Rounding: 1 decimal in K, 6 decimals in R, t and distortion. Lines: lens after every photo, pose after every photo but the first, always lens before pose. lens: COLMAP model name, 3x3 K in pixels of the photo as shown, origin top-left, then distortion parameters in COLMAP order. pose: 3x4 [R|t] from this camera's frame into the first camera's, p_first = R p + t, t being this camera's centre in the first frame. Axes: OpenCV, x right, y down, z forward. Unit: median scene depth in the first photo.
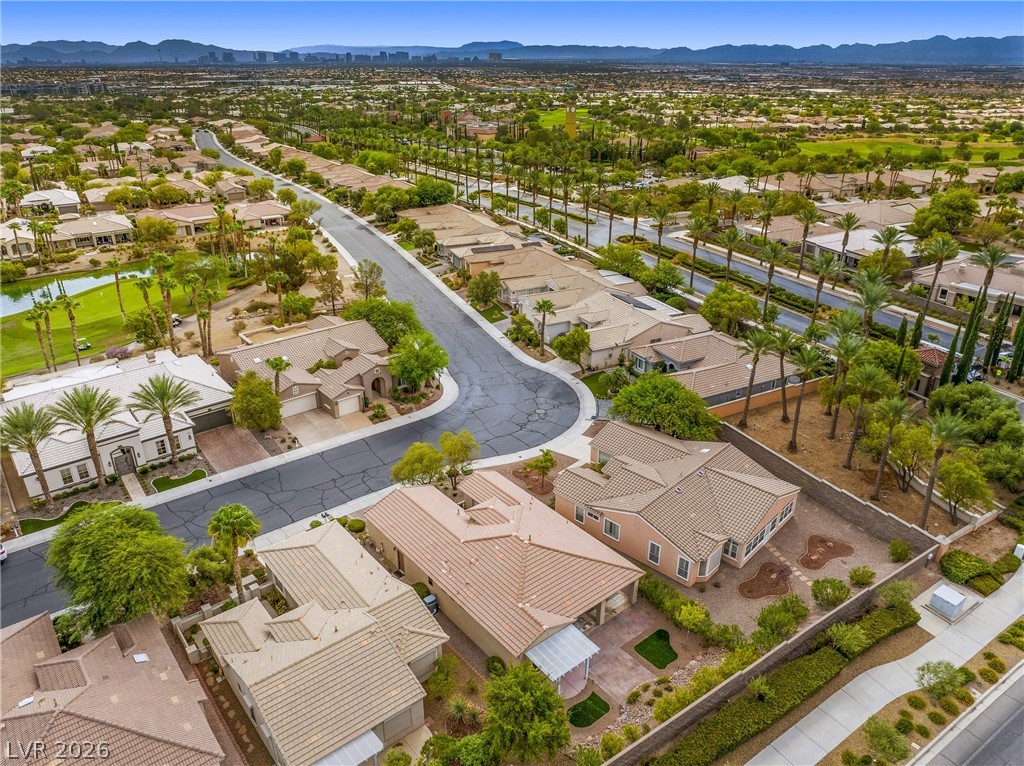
lens RADIAL K [[716.7, 0, 517.8], [0, 716.7, 383.5], [0, 0, 1]] dist [-0.045592, 0.005425]
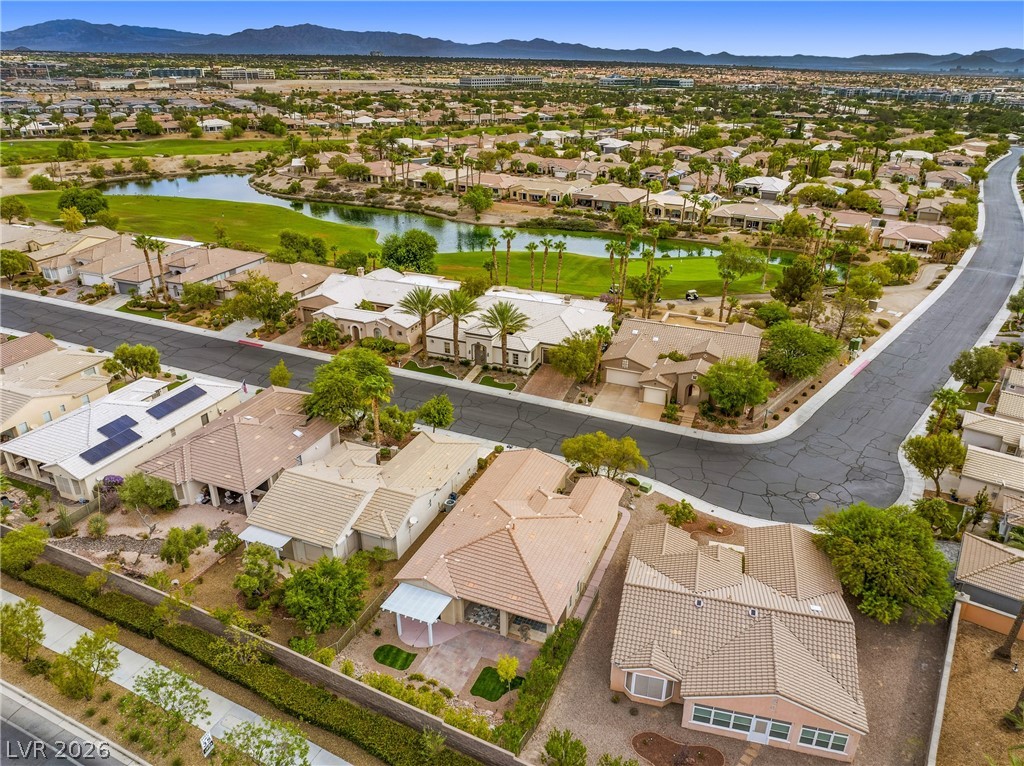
lens RADIAL K [[716.7, 0, 517.8], [0, 716.7, 383.5], [0, 0, 1]] dist [-0.045592, 0.005425]
pose [[0.465817, 0.368101, -0.804684, 0.602431], [-0.376428, 0.905416, 0.196273, -0.137361], [0.800822, 0.211478, 0.560322, 0.291862]]
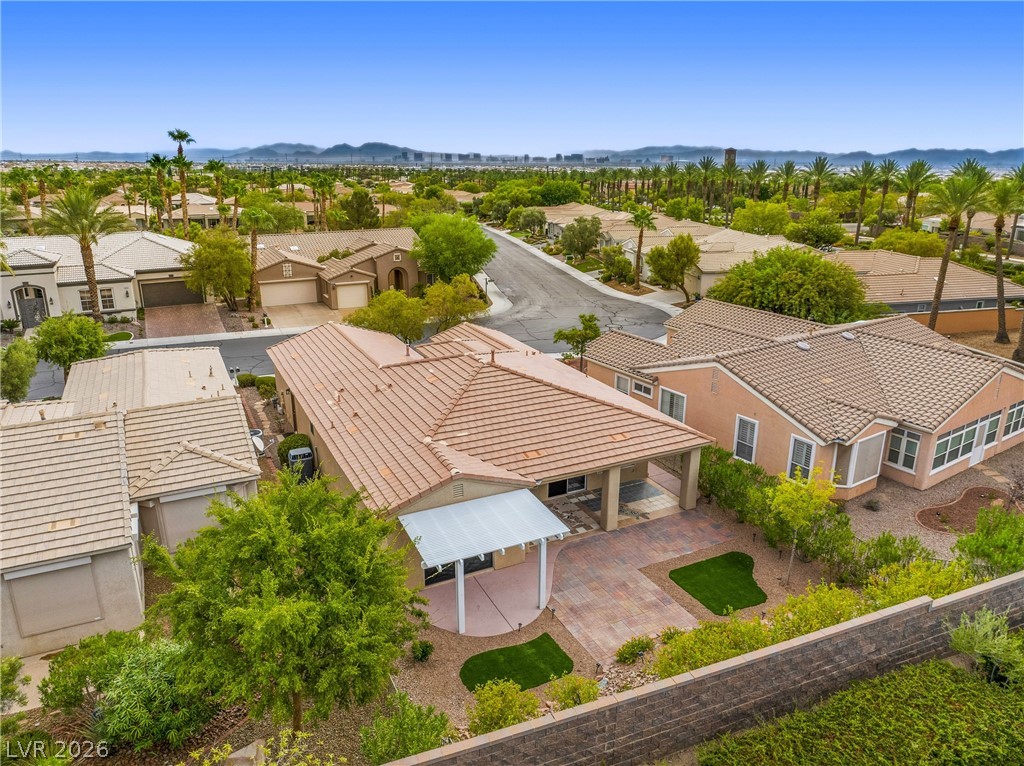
lens RADIAL K [[716.7, 0, 517.8], [0, 716.7, 383.5], [0, 0, 1]] dist [-0.045592, 0.005425]
pose [[0.974825, 0.064303, -0.213499, 0.115407], [-0.090304, 0.989328, -0.114350, 0.227231], [0.203868, 0.130751, 0.970228, 0.381599]]
